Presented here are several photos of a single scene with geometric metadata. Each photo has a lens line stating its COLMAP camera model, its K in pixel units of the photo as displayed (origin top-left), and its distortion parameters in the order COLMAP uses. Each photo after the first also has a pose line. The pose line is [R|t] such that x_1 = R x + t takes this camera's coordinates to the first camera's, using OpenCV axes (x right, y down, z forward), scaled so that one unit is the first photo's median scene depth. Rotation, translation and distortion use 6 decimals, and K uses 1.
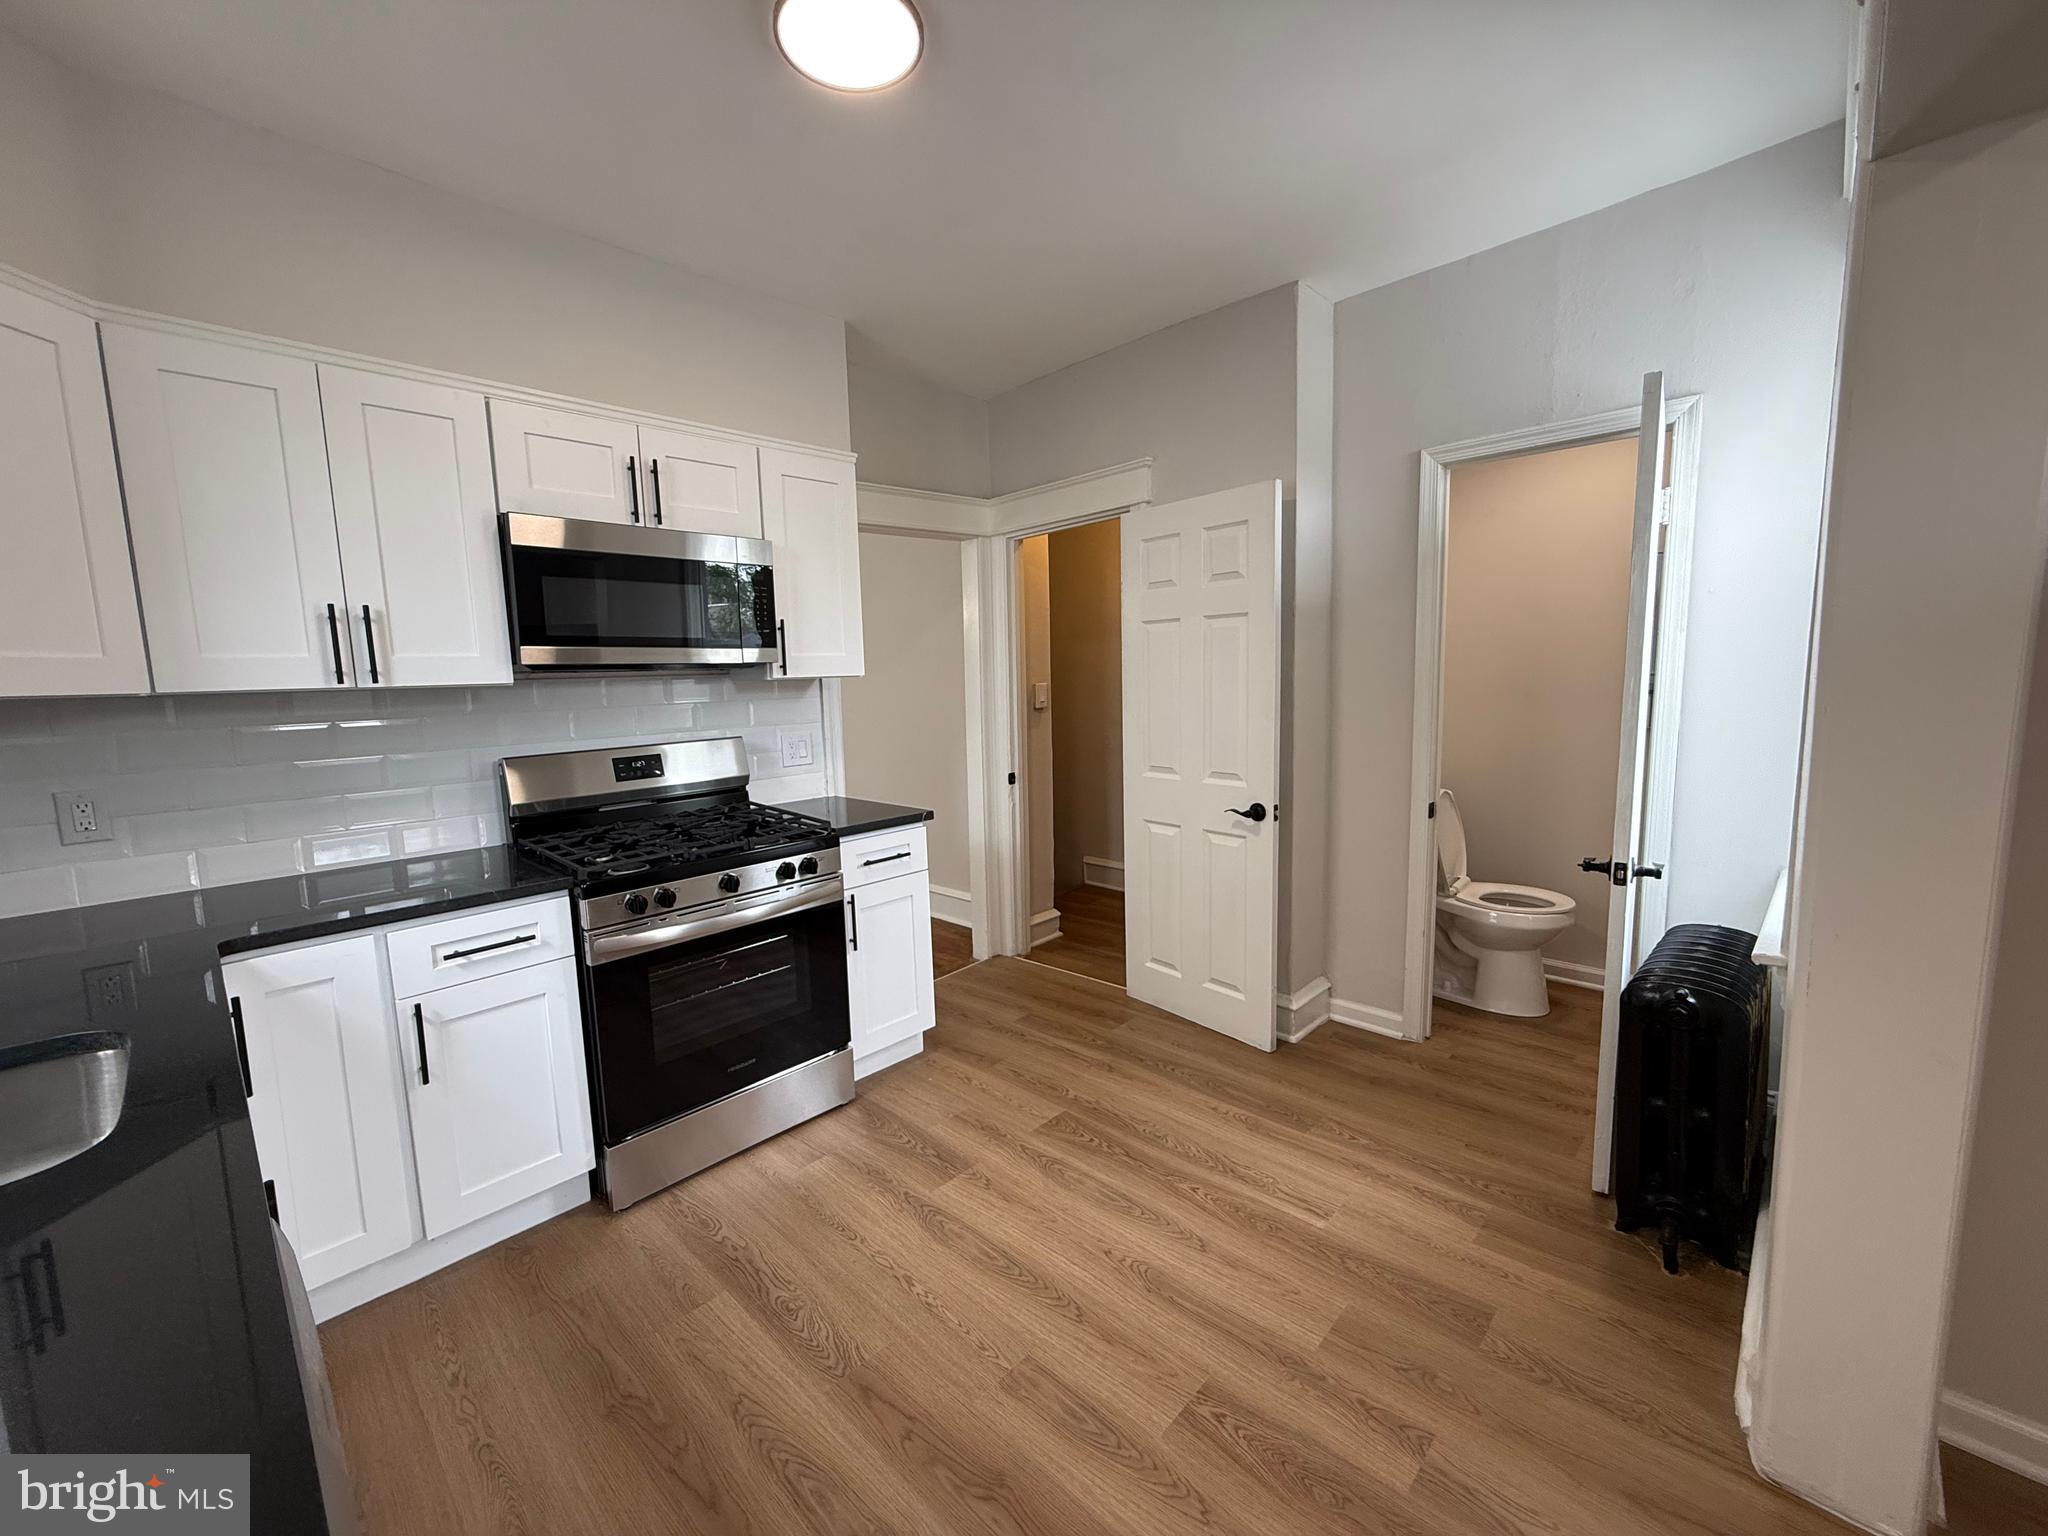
lens RADIAL K [[820.6, 0, 1025.0], [0, 820.6, 764.6], [0, 0, 1]] dist [-0.002805, -0.000509]
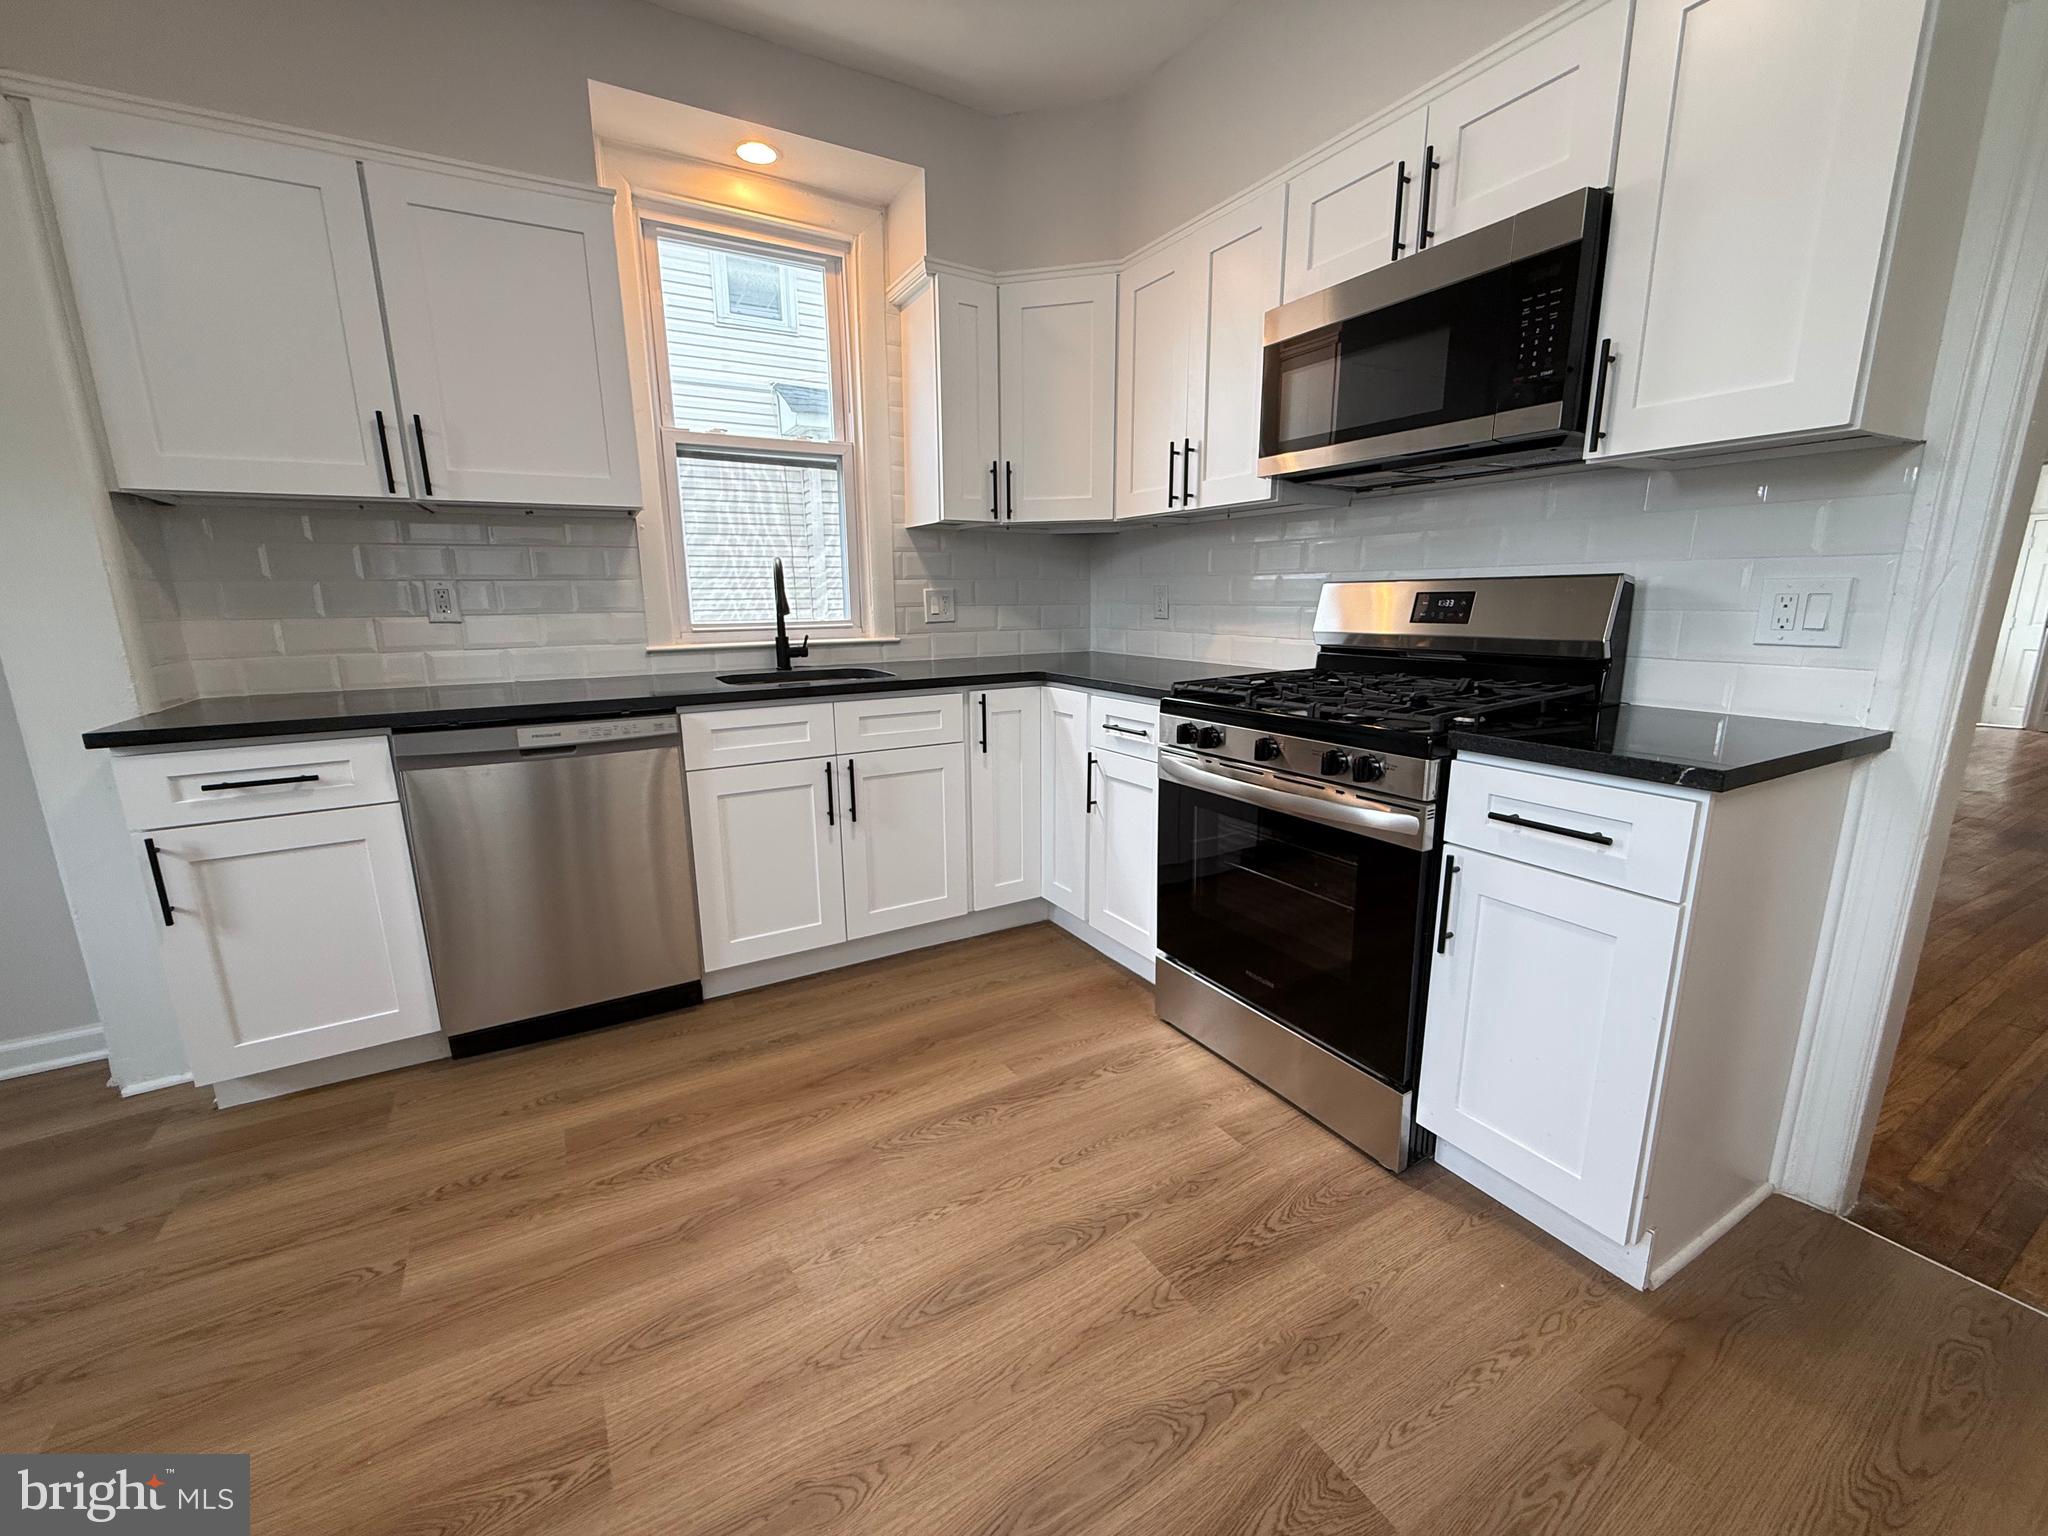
lens RADIAL K [[820.6, 0, 1028.1], [0, 820.6, 779.8], [0, 0, 1]] dist [-0.002805, -0.000509]
pose [[-0.281204, 0.238465, -0.929547, 0.474332], [-0.092687, 0.957356, 0.273639, -0.020127], [0.955161, 0.163106, -0.247110, 1.084982]]
